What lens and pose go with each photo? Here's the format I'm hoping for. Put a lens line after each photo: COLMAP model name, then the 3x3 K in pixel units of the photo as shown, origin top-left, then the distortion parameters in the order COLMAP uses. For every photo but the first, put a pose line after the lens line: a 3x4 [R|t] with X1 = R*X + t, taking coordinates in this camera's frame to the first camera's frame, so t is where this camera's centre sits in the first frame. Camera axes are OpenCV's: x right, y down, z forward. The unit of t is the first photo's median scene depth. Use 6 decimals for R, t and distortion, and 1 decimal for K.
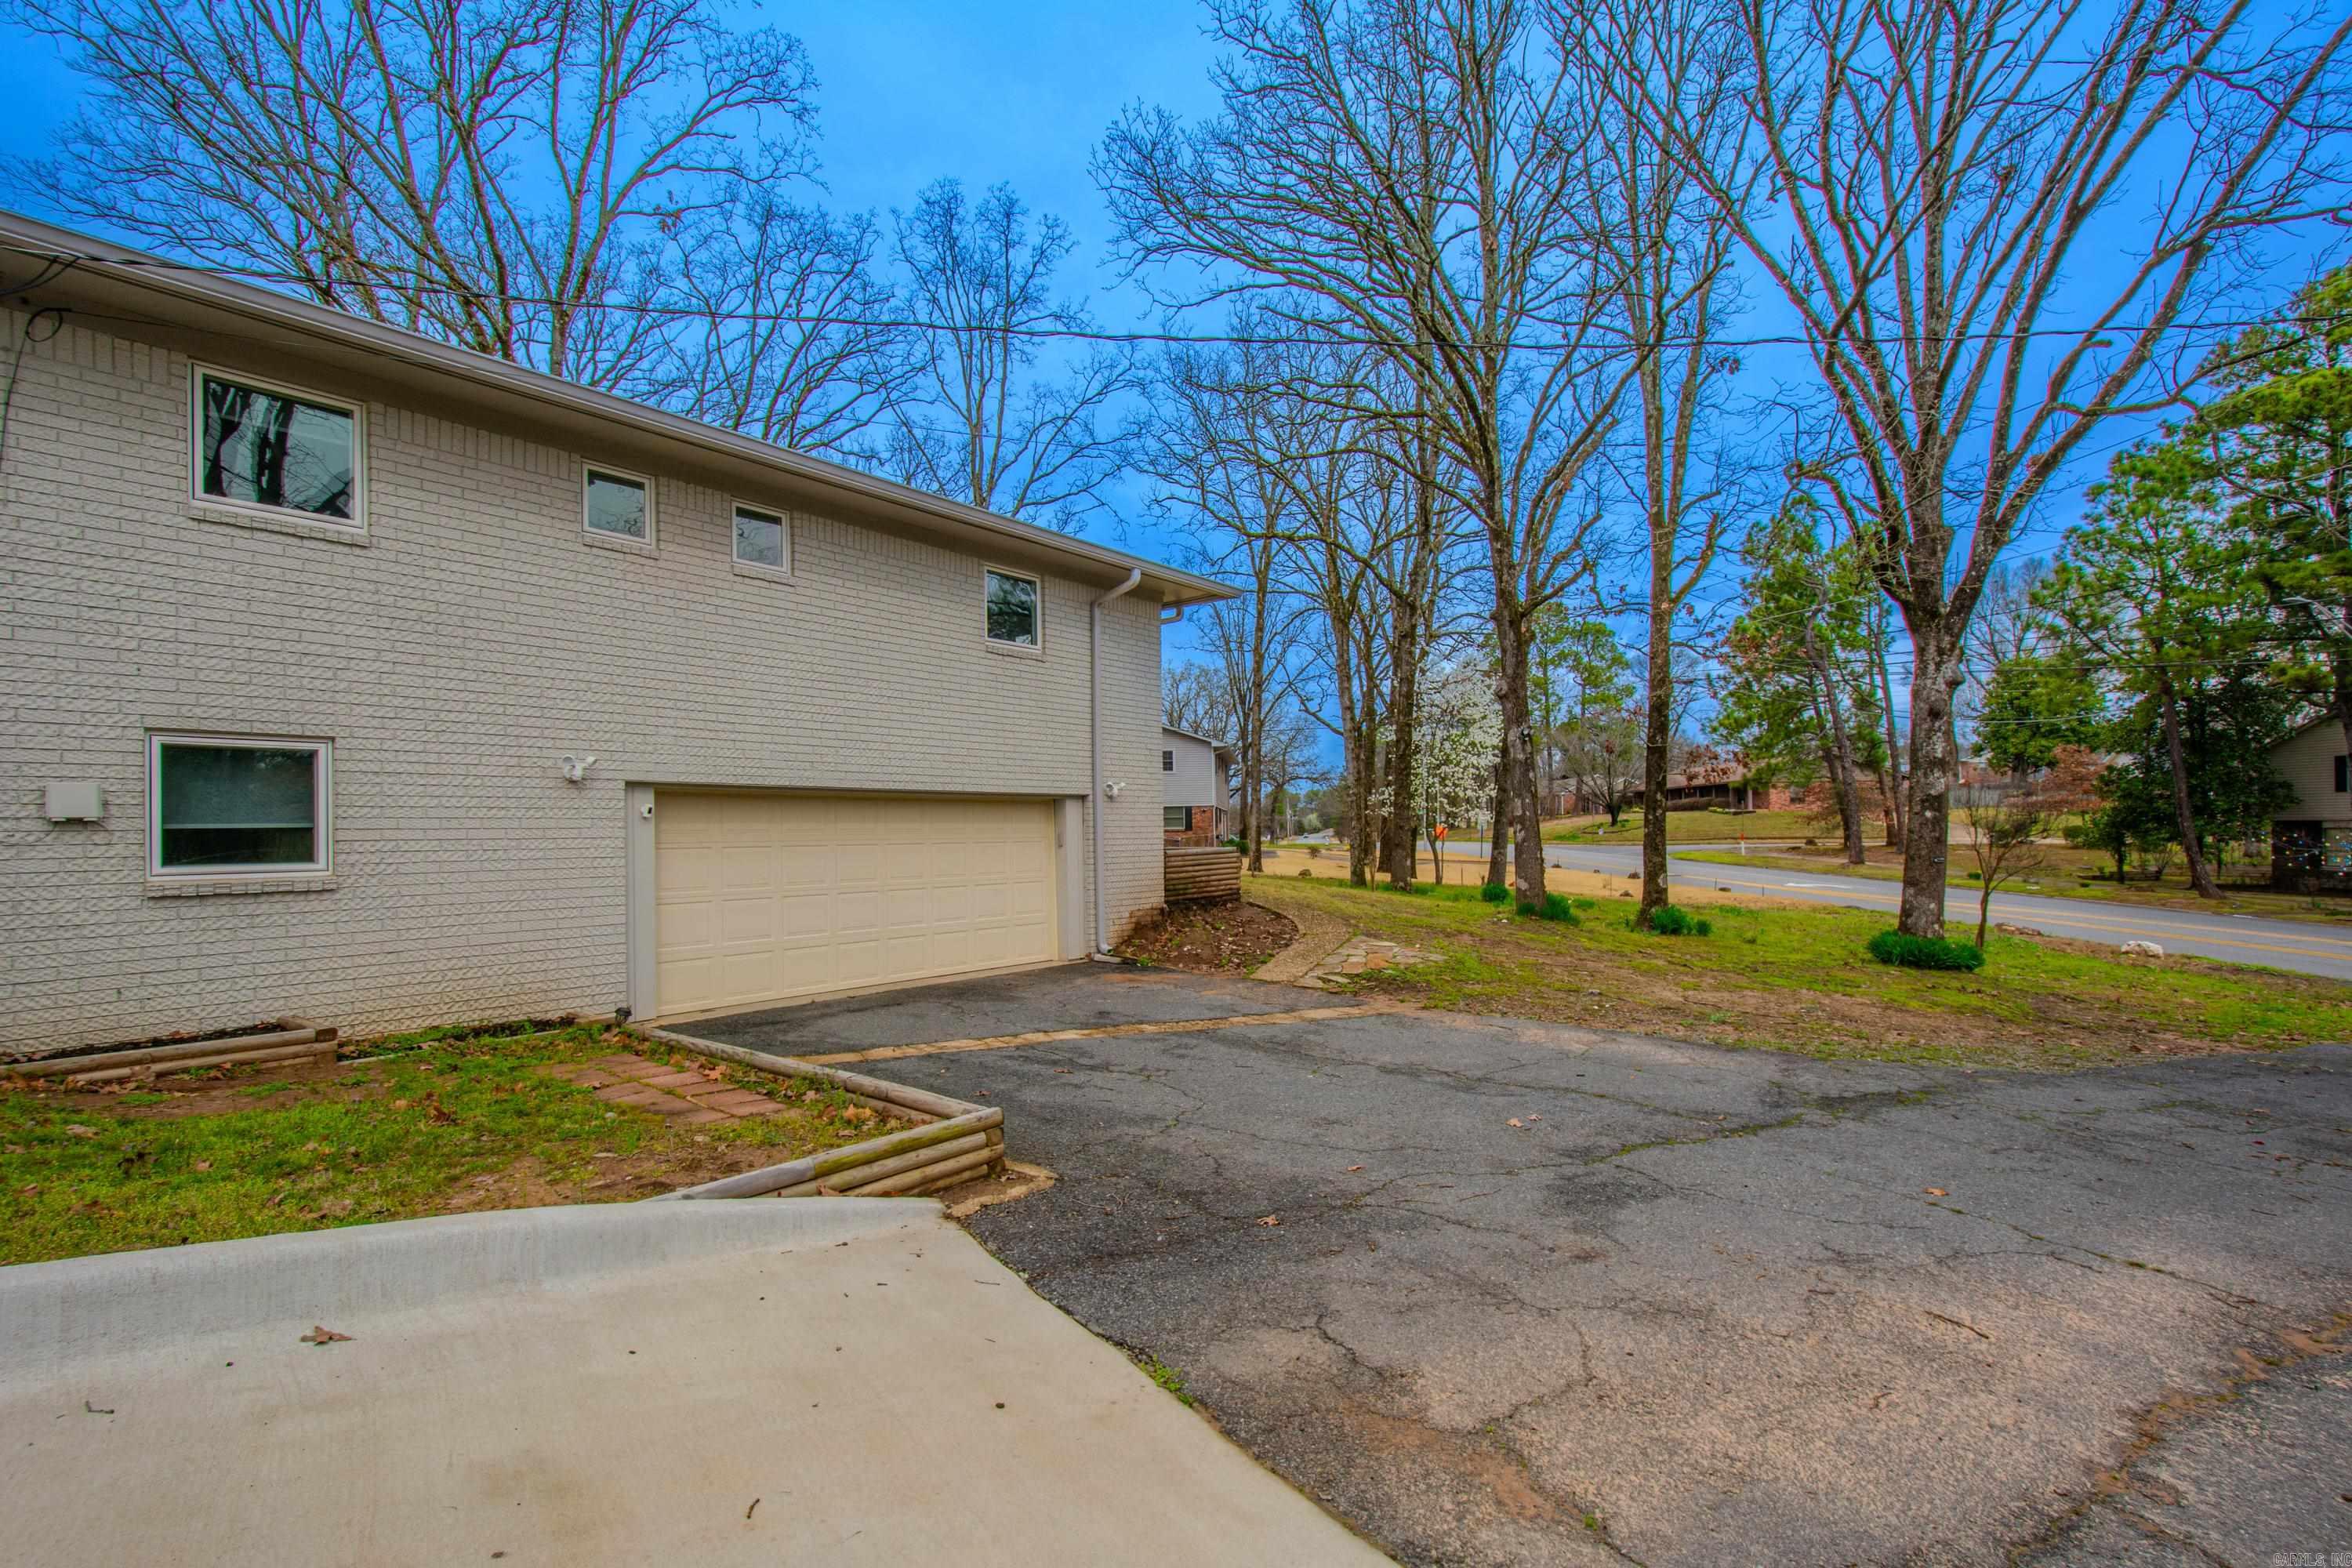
lens RADIAL K [[1031.2, 0, 1158.4], [0, 1031.2, 797.1], [0, 0, 1]] dist [0.014382, -0.005177]
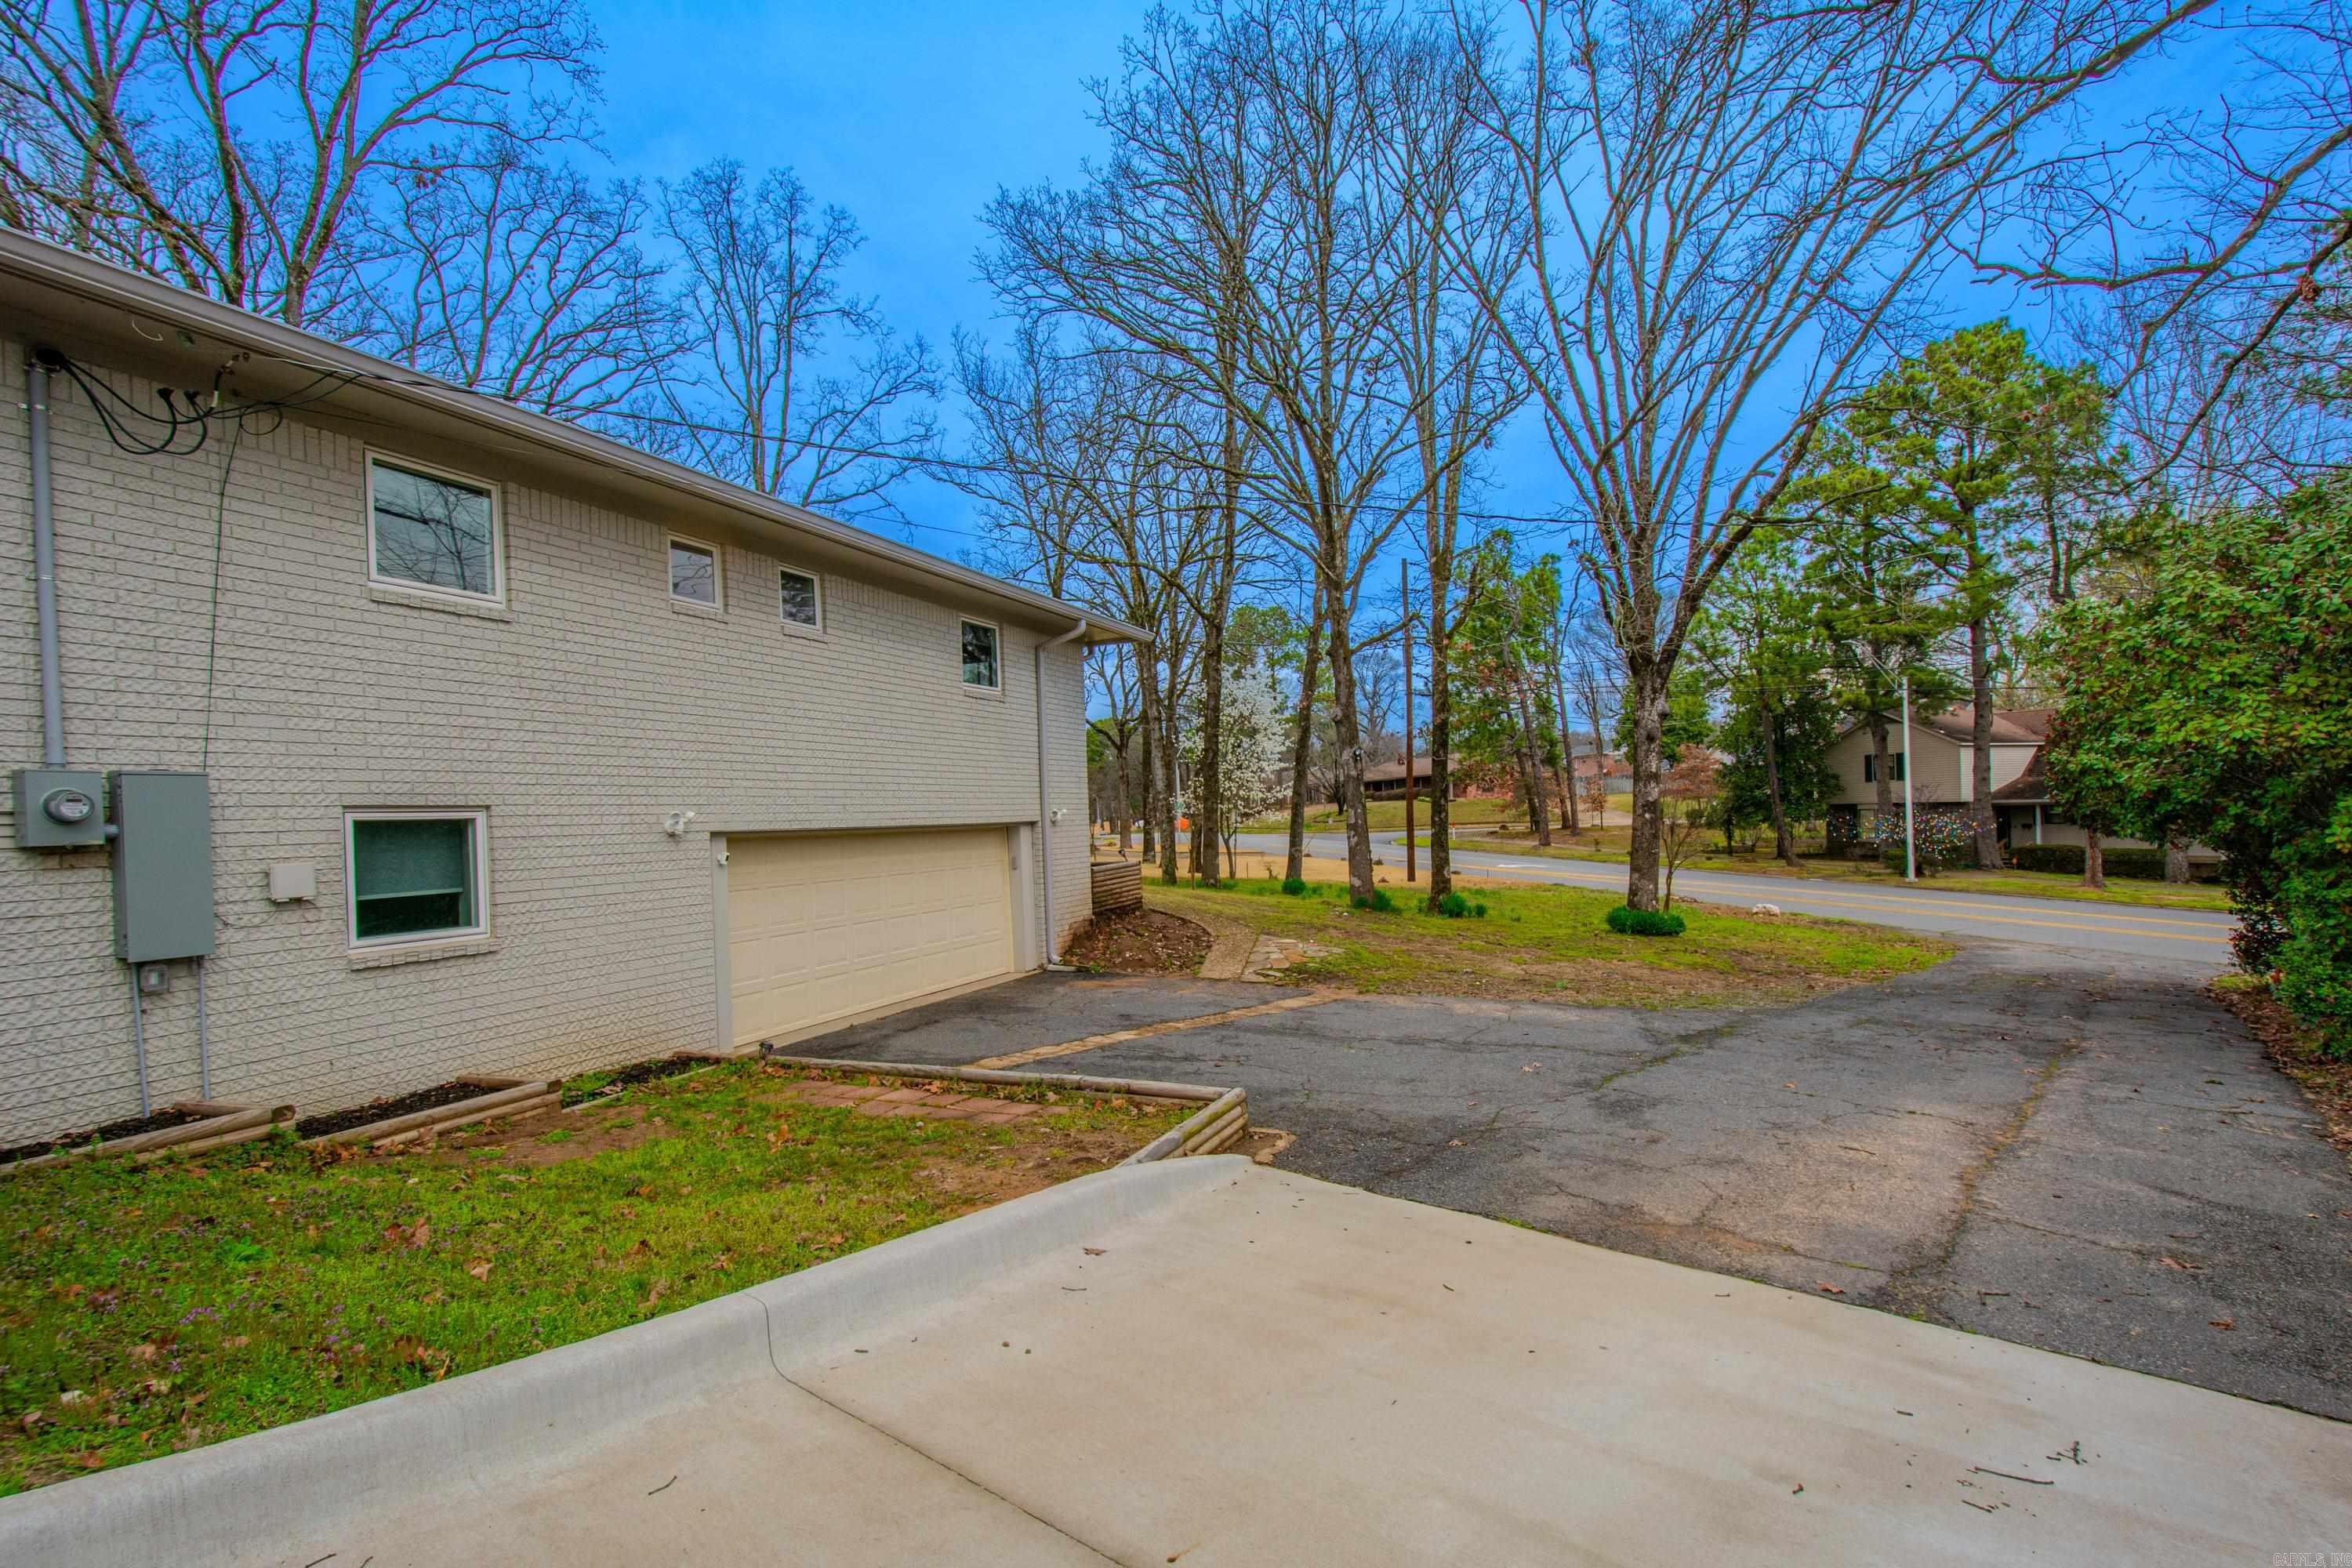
lens RADIAL K [[1031.2, 0, 1181.9], [0, 1031.2, 794.9], [0, 0, 1]] dist [0.014382, -0.005177]
pose [[0.962054, -0.015670, 0.272409, -0.226063], [0.014421, 0.999874, 0.006589, -0.036076], [-0.272478, -0.002411, 0.962159, -0.109094]]
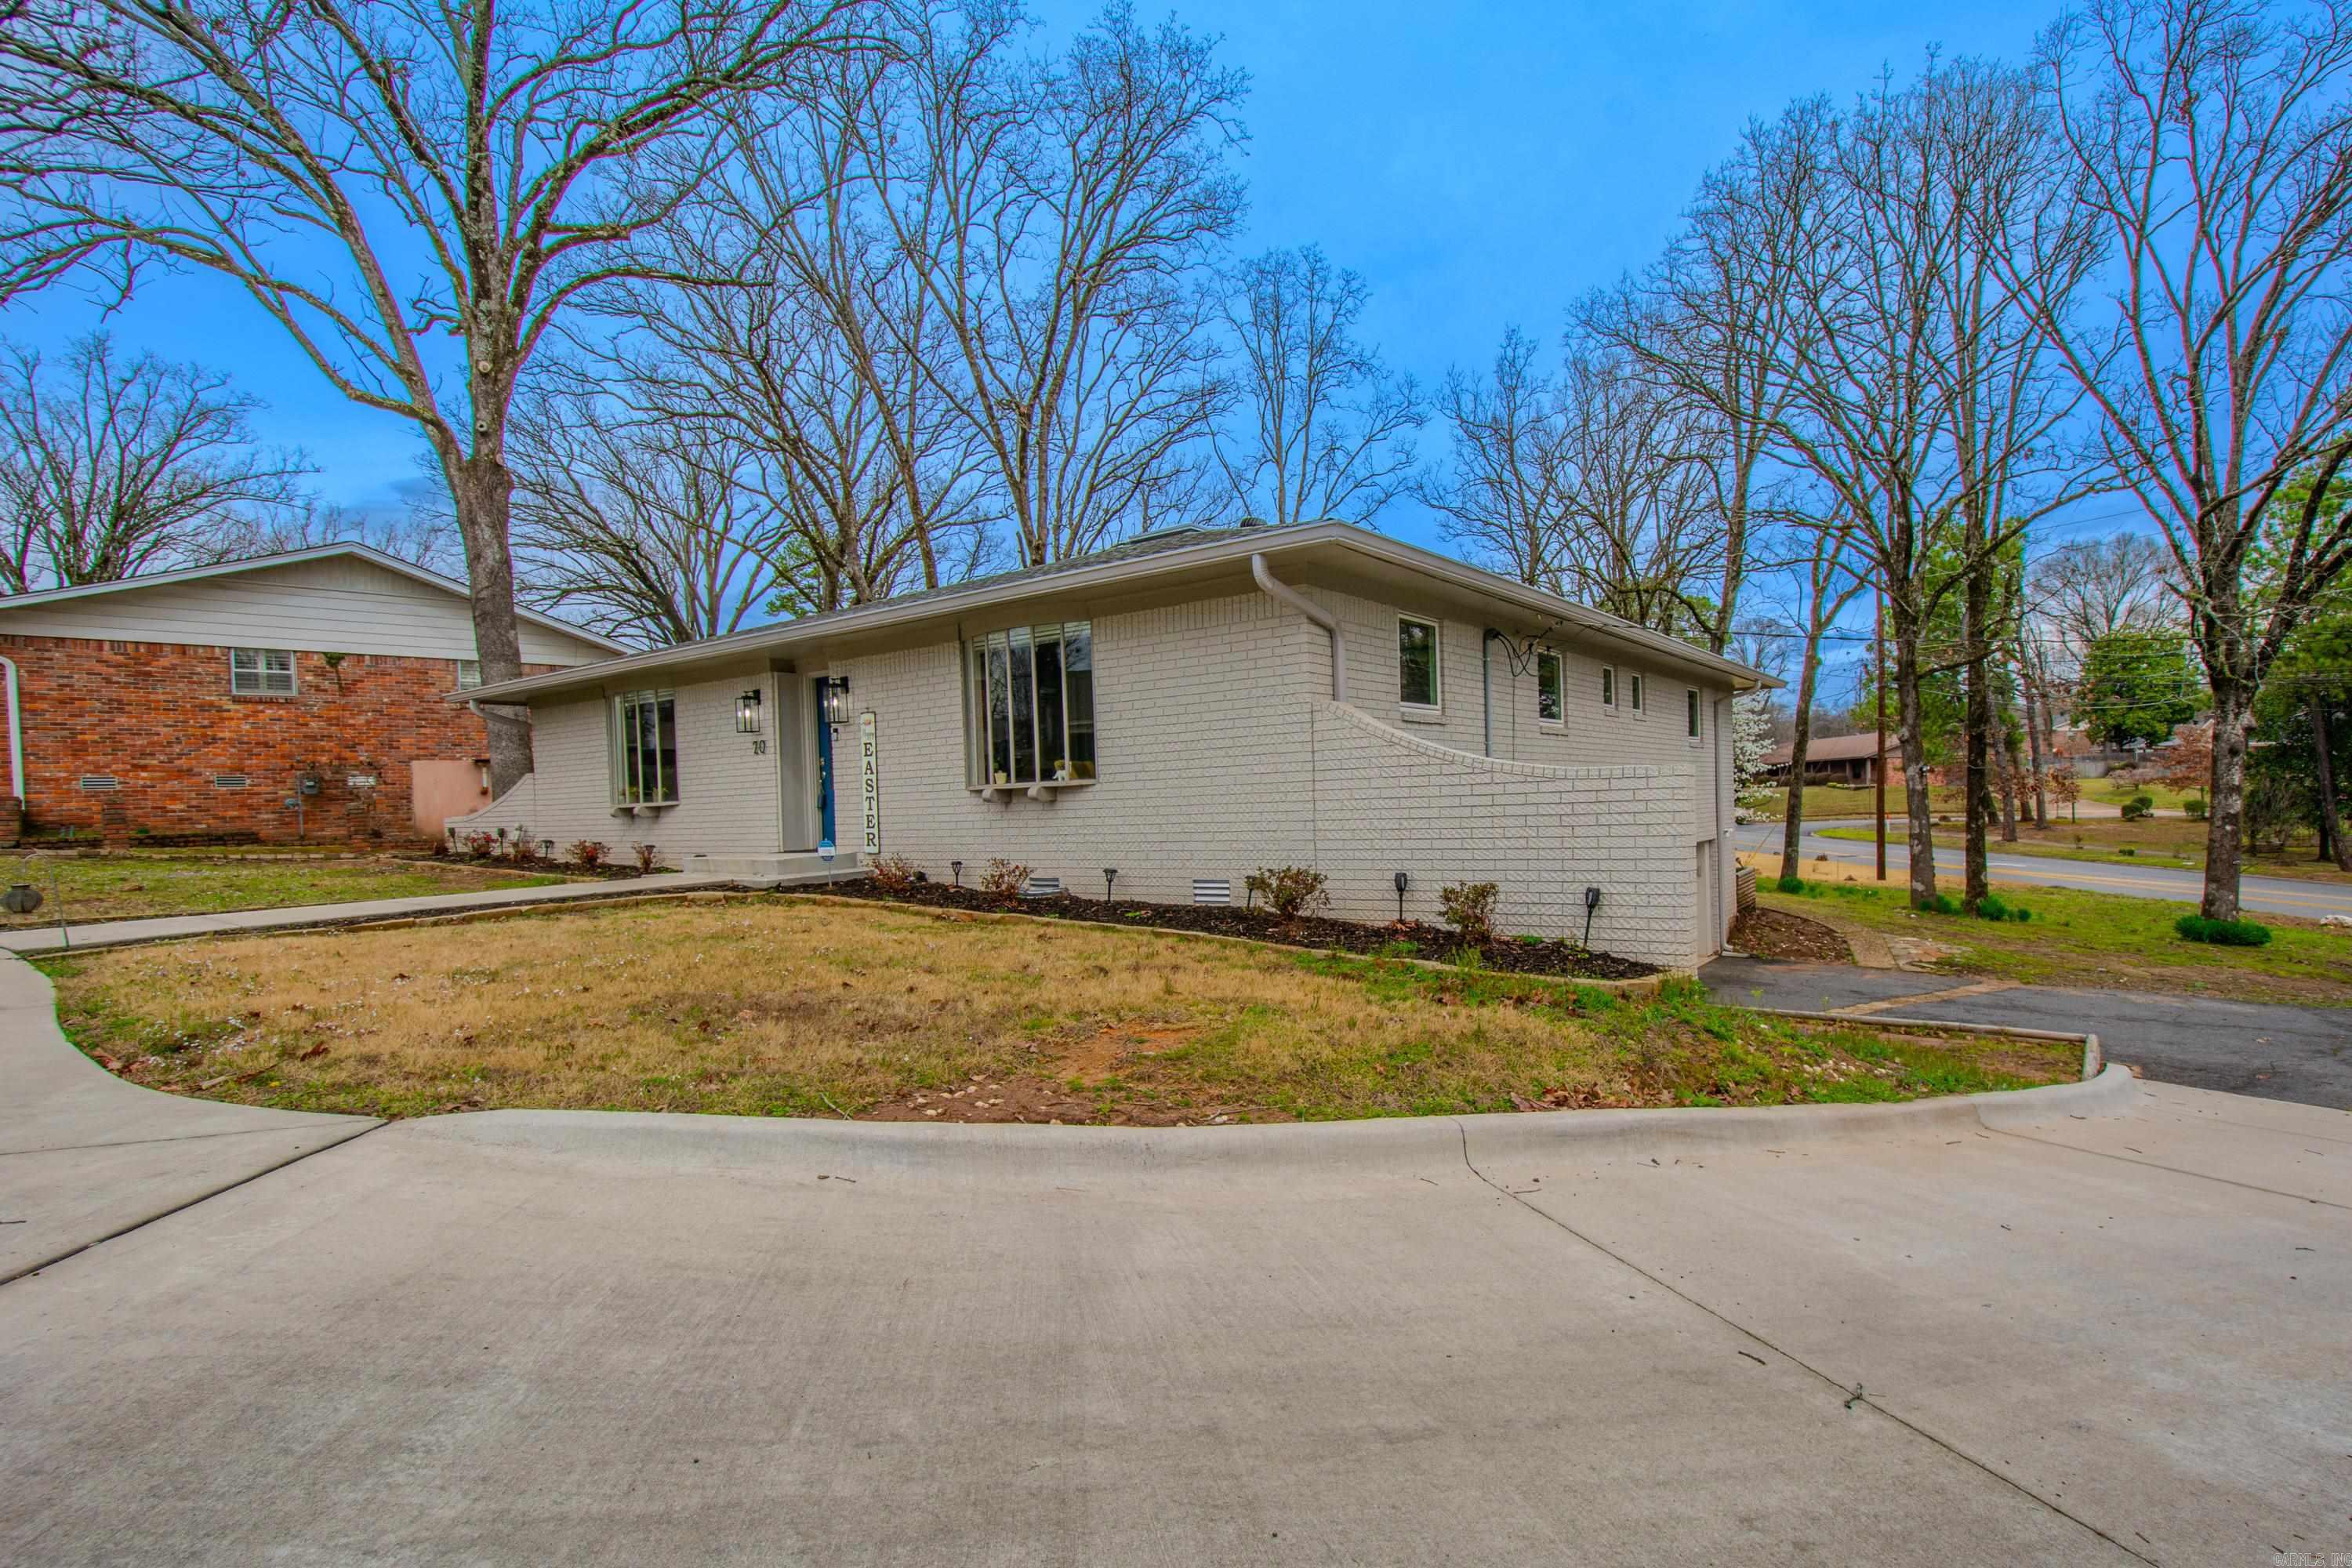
lens RADIAL K [[1031.2, 0, 1339.7], [0, 1031.2, 795.1], [0, 0, 1]] dist [0.014382, -0.005177]
pose [[0.998598, -0.016137, 0.050425, -0.616816], [0.015359, 0.999758, 0.015767, -0.086239], [-0.050667, -0.014970, 0.998603, -0.355500]]
